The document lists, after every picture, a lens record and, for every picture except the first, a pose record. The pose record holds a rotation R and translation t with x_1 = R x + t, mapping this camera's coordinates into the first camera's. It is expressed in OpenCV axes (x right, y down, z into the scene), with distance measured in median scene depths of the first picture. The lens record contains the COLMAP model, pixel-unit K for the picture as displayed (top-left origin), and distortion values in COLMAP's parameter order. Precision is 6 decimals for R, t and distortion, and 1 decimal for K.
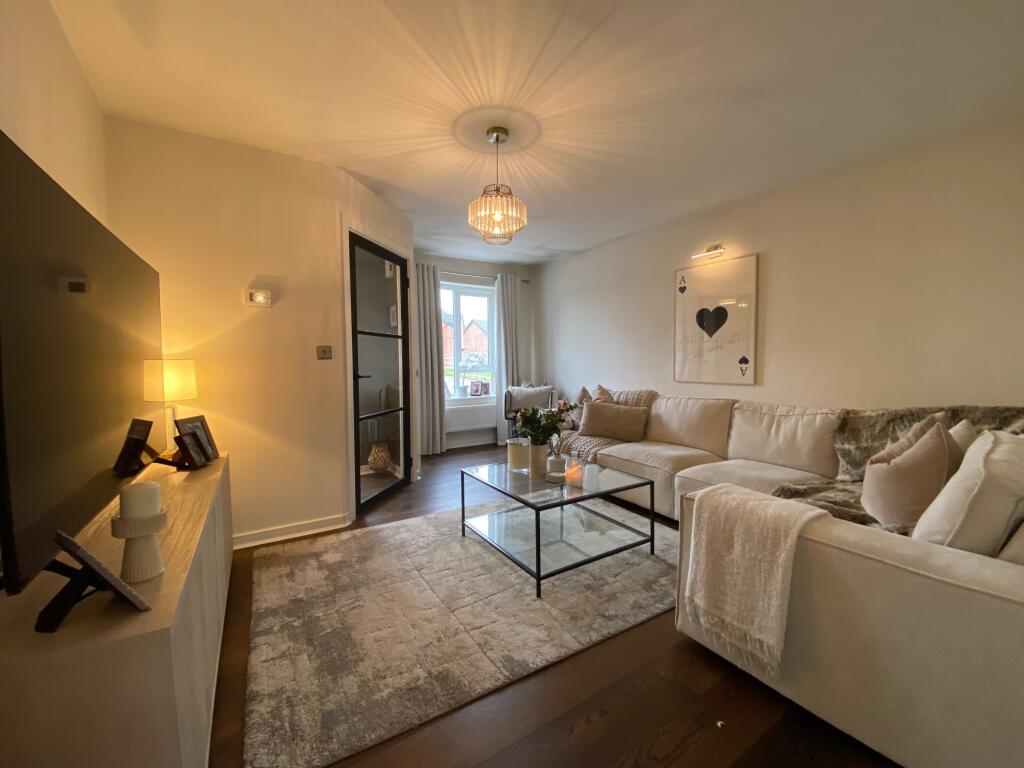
lens RADIAL K [[413.9, 0, 513.5], [0, 413.9, 383.3], [0, 0, 1]] dist [0.007393, -0.016091]
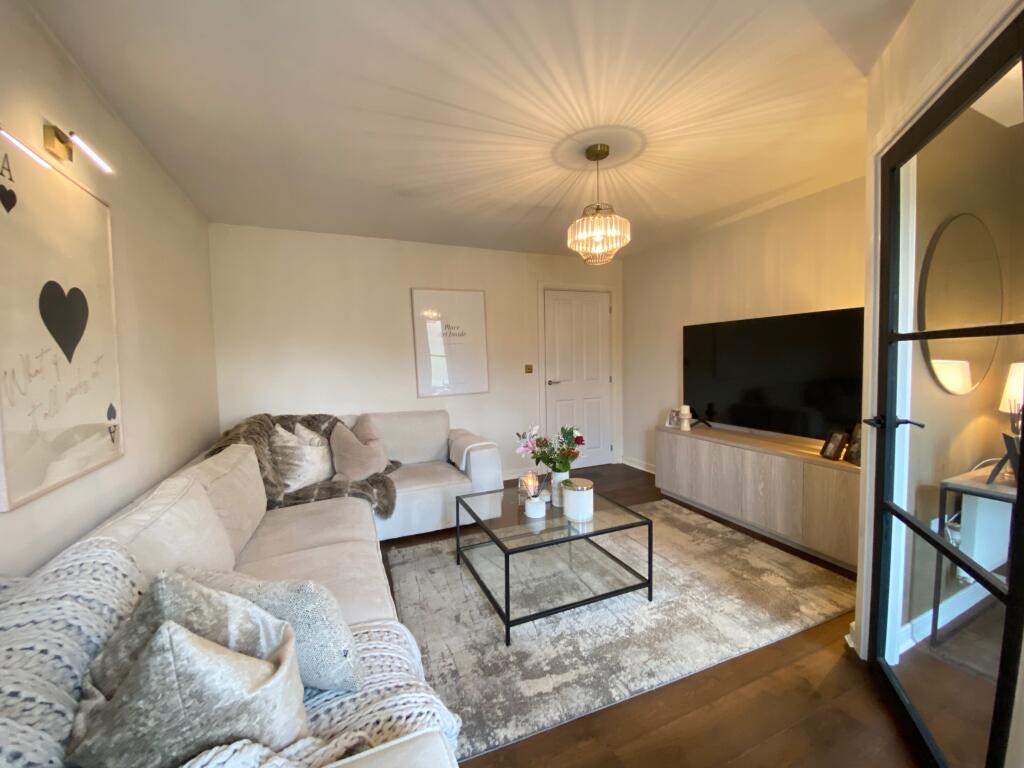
lens RADIAL K [[413.9, 0, 513.5], [0, 413.9, 383.3], [0, 0, 1]] dist [0.007393, -0.016091]
pose [[-0.987087, 0.018236, 0.159143, 0.011518], [0.037658, 0.992072, 0.119896, -0.187627], [-0.155695, 0.124341, -0.979948, 2.018667]]
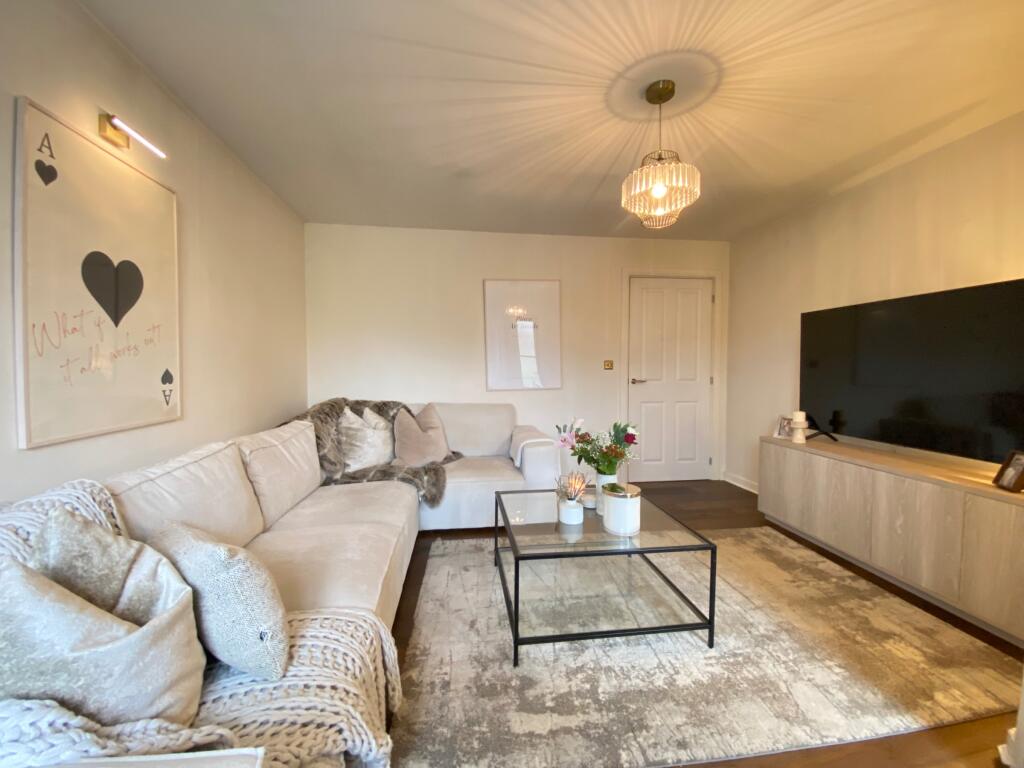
lens RADIAL K [[413.9, 0, 513.5], [0, 413.9, 383.3], [0, 0, 1]] dist [0.007393, -0.016091]
pose [[-0.907292, -0.011109, 0.420354, -0.120770], [0.031417, 0.995066, 0.094108, -0.121953], [-0.419325, 0.098589, -0.902467, 1.875502]]
